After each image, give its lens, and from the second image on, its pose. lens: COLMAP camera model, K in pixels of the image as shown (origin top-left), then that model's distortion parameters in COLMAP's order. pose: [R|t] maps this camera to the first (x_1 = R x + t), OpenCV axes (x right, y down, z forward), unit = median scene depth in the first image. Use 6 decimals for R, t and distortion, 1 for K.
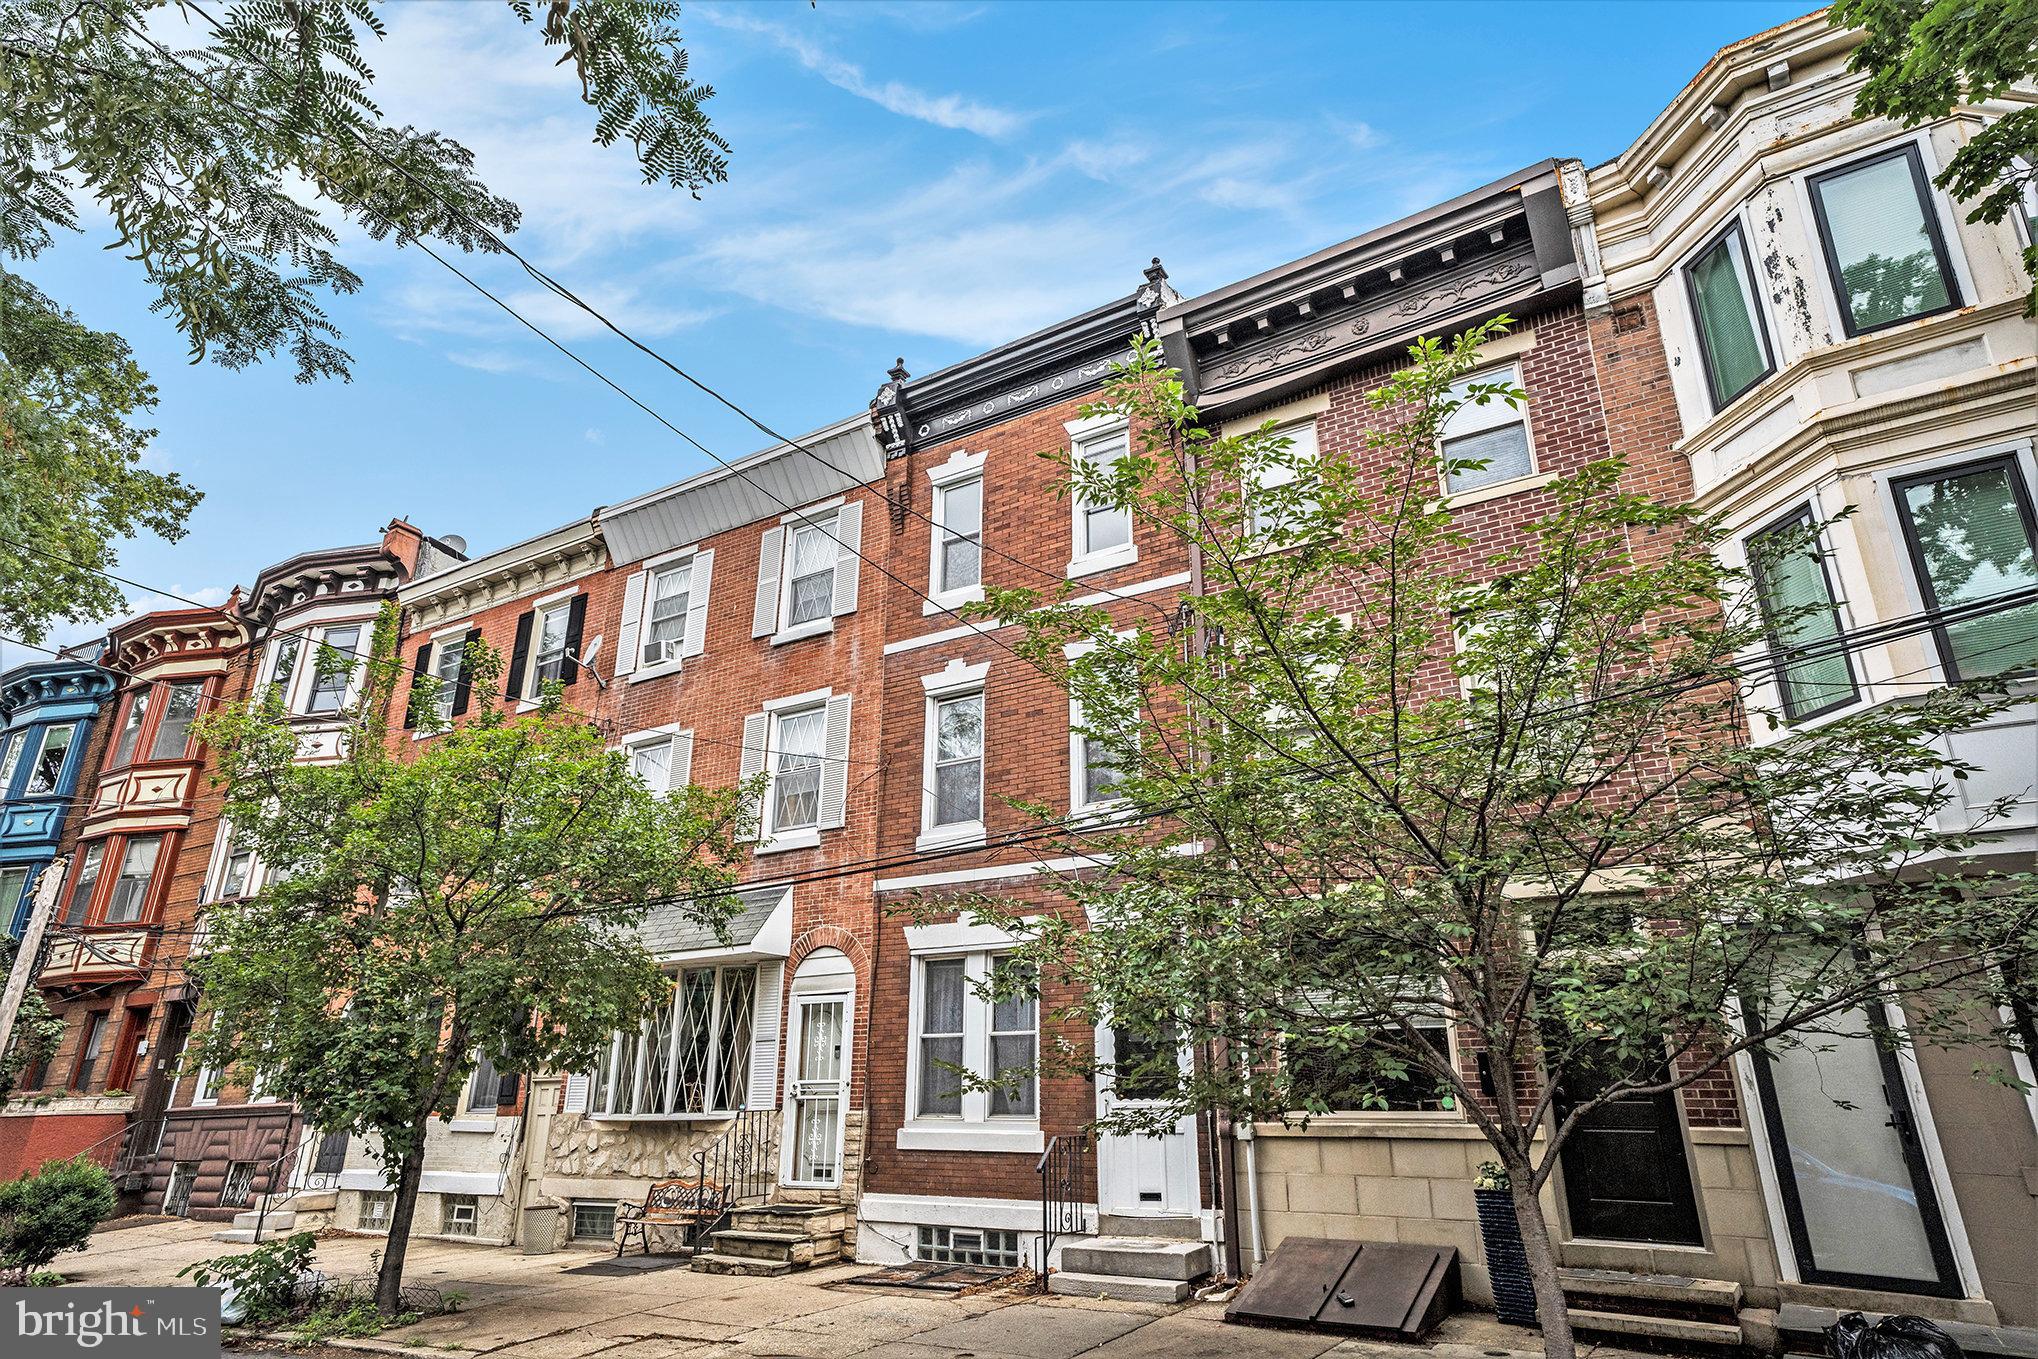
lens RADIAL K [[1205.7, 0, 1023.2], [0, 1205.7, 673.7], [0, 0, 1]] dist [-0.007290, 0.057069]
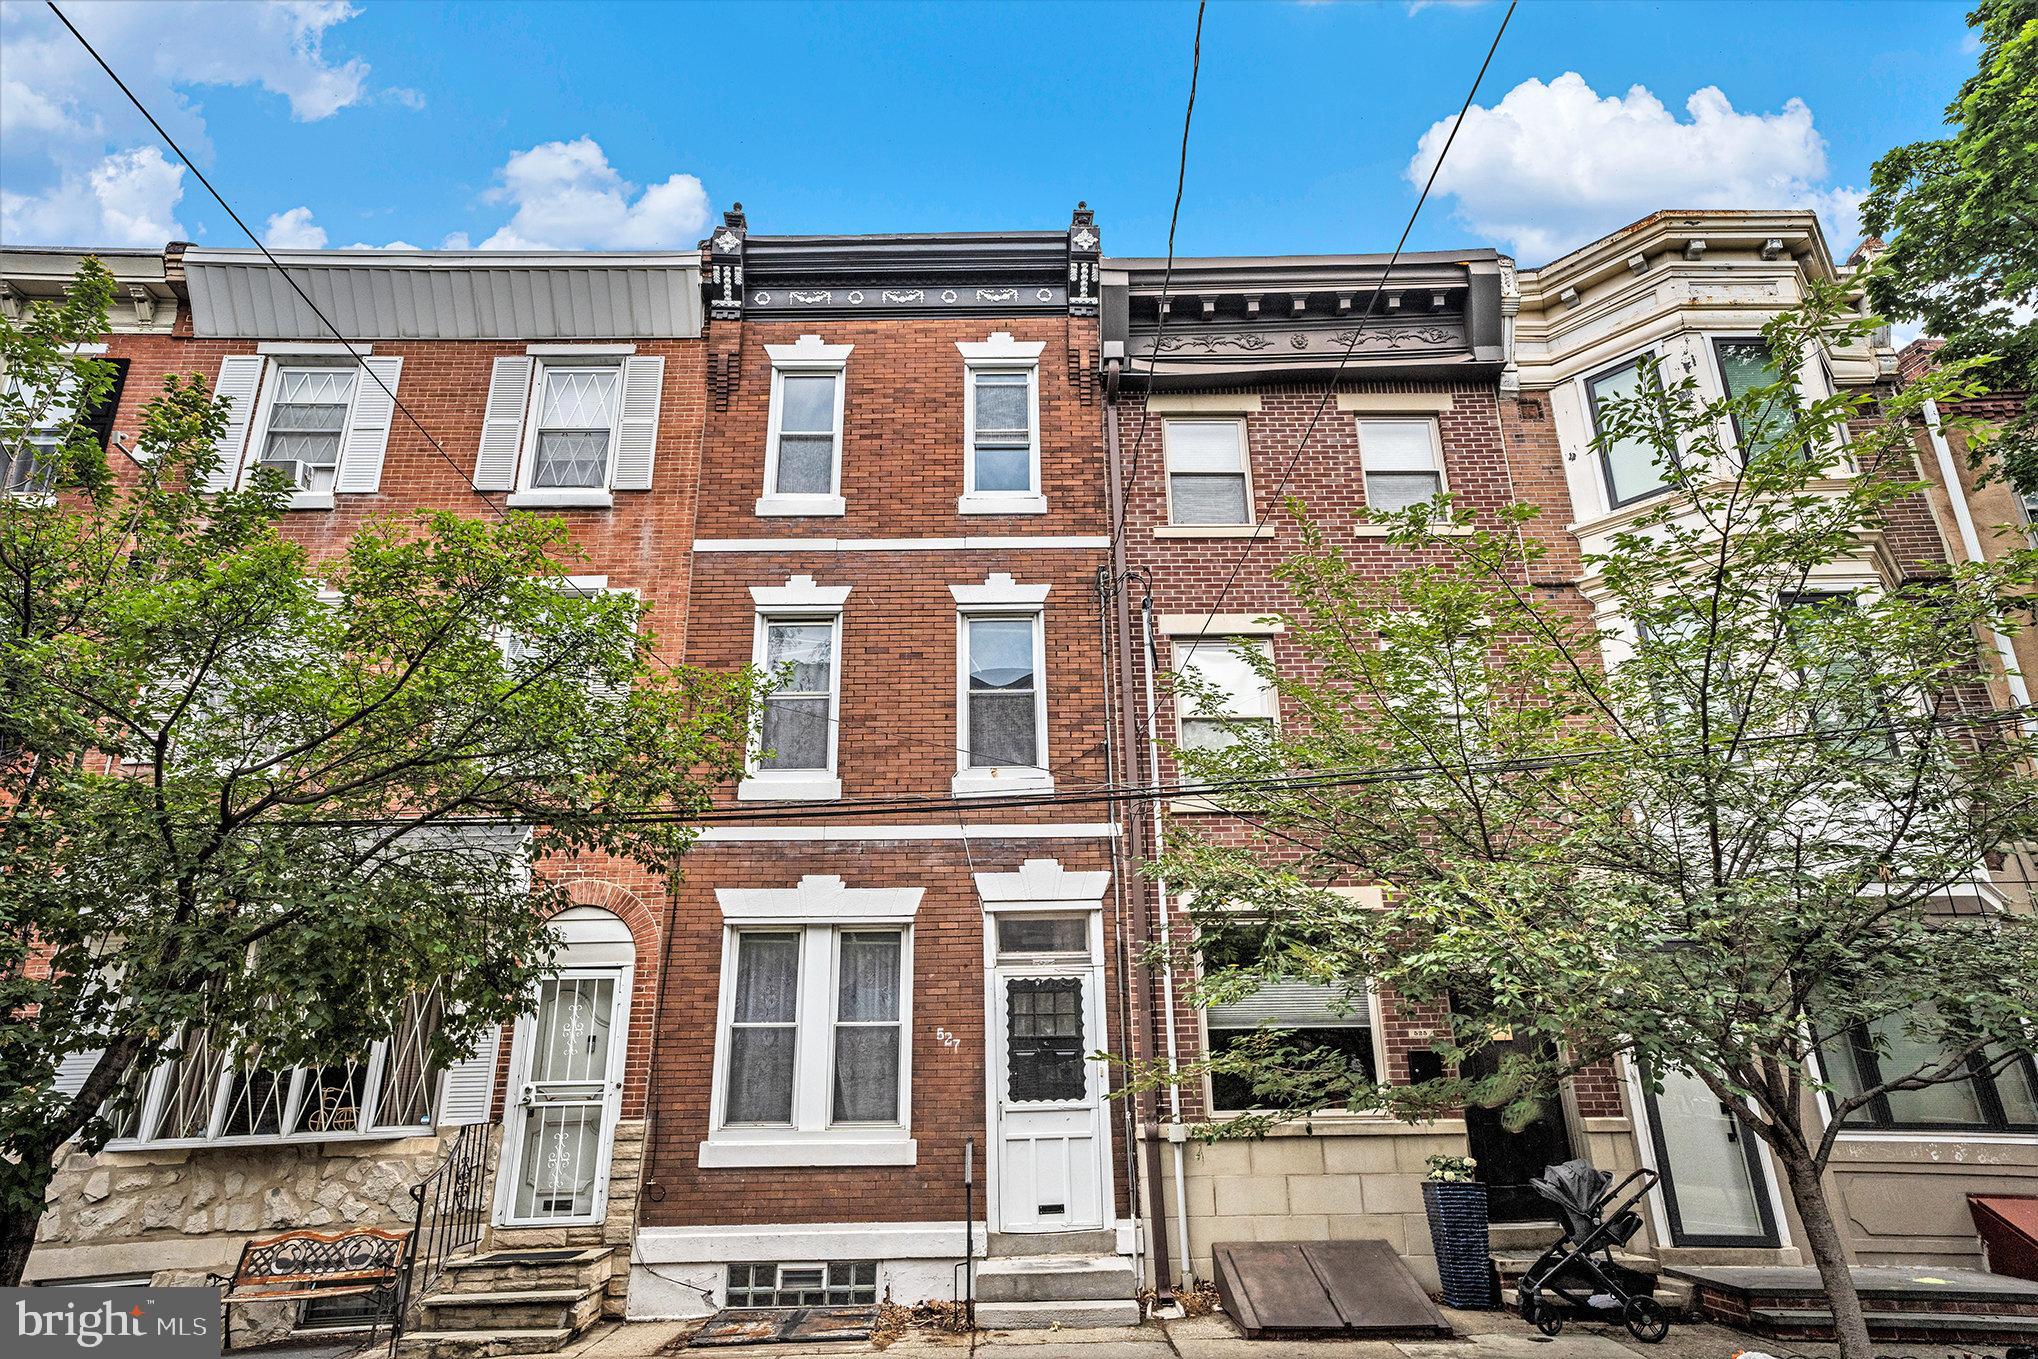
lens RADIAL K [[1205.7, 0, 1023.2], [0, 1205.7, 673.7], [0, 0, 1]] dist [-0.007290, 0.057069]
pose [[0.840595, 0.173945, 0.512976, -0.374890], [-0.170316, 0.983879, -0.054532, 0.081137], [-0.514192, -0.041528, 0.856669, 0.222430]]
